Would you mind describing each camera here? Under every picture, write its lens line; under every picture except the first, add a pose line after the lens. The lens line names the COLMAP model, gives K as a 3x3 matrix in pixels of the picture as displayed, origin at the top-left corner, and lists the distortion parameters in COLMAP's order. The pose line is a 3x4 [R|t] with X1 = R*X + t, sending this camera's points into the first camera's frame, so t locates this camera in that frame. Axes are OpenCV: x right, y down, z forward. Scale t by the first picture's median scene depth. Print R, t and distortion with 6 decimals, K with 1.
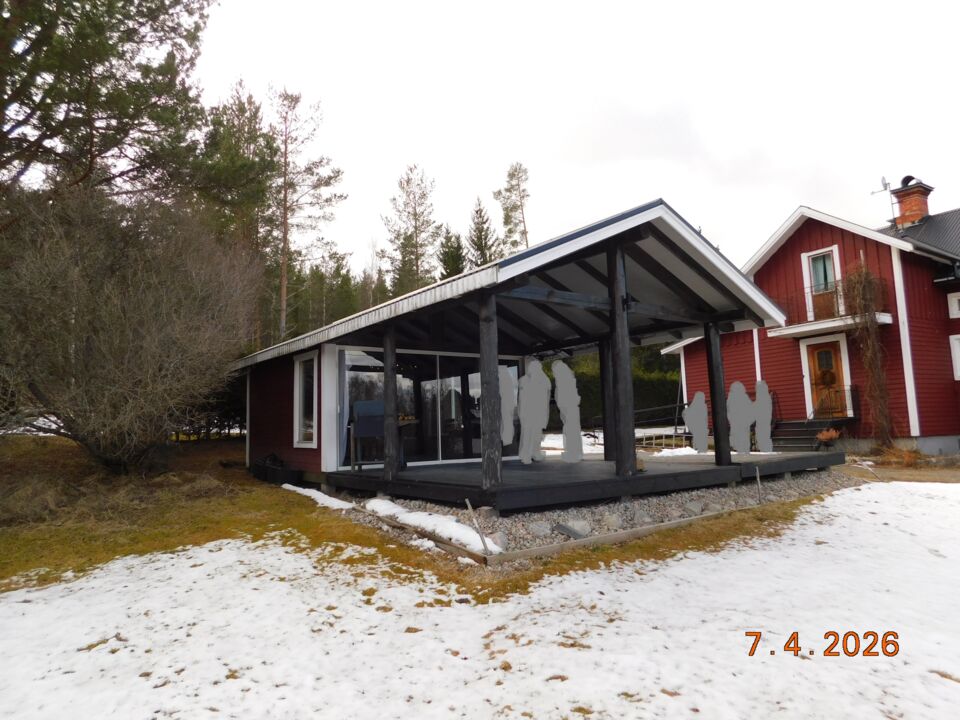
lens RADIAL K [[639.7, 0, 480.0], [0, 639.7, 360.0], [0, 0, 1]] dist [-0.006446, -0.001183]
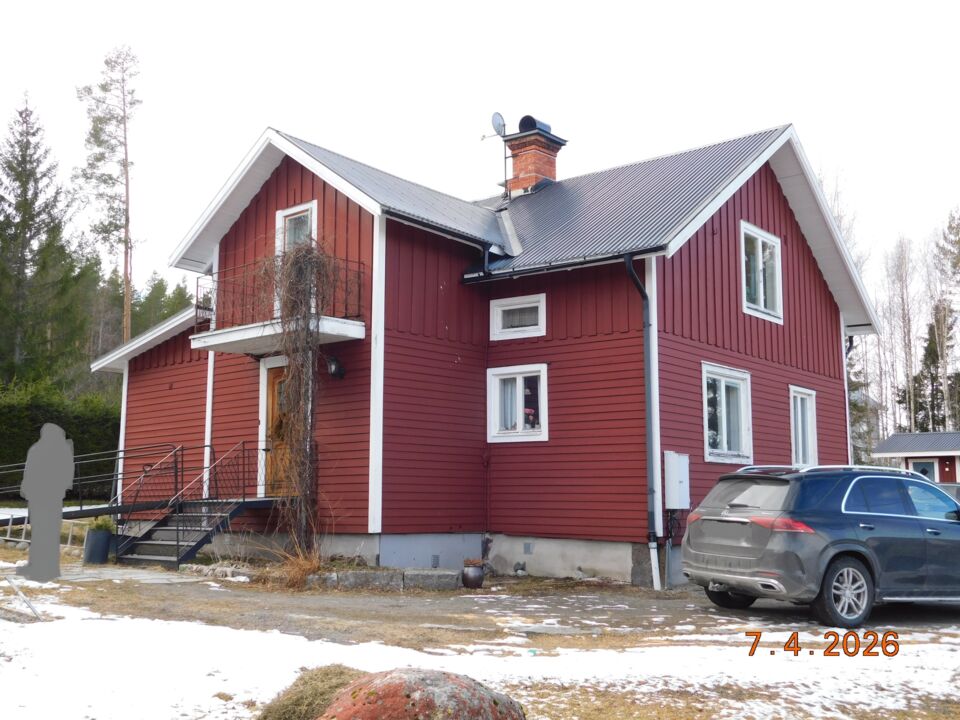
lens RADIAL K [[1010.6, 0, 480.0], [0, 1010.6, 360.0], [0, 0, 1]] dist [0.014157, 0.011054]
pose [[0.962463, 0.075658, 0.260655, 0.451697], [-0.066921, 0.996863, -0.042247, -0.005061], [-0.263034, 0.023218, 0.964507, 0.067082]]
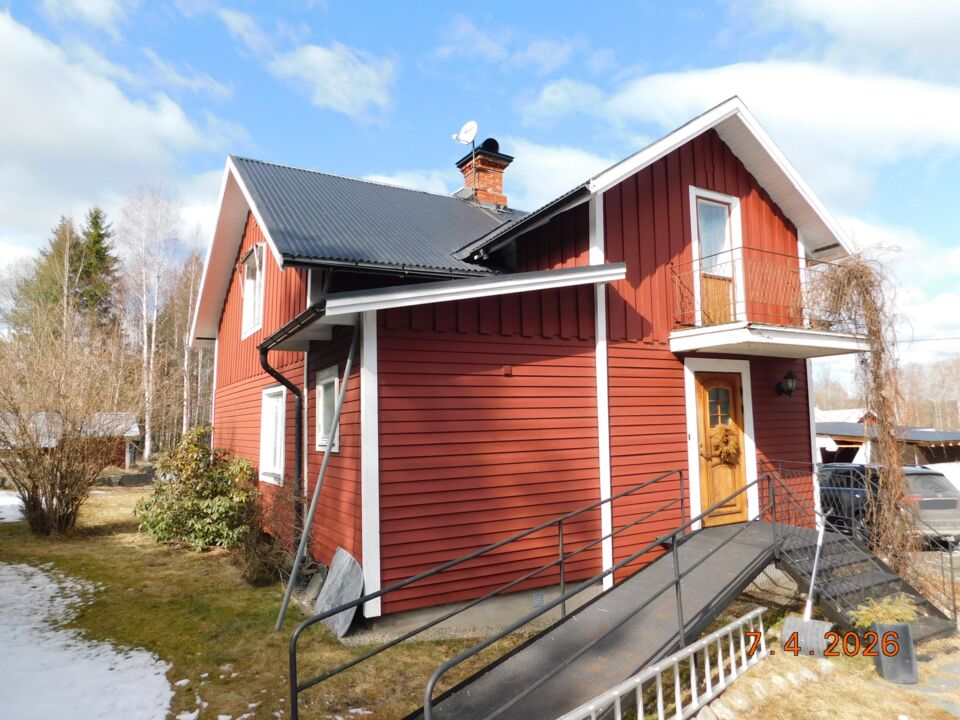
lens RADIAL K [[639.7, 0, 480.0], [0, 639.7, 360.0], [0, 0, 1]] dist [-0.006446, -0.001183]
pose [[0.093119, 0.138196, 0.986018, 0.022898], [-0.100760, 0.986544, -0.128754, 0.045741], [-0.990543, -0.087361, 0.105790, 1.095946]]
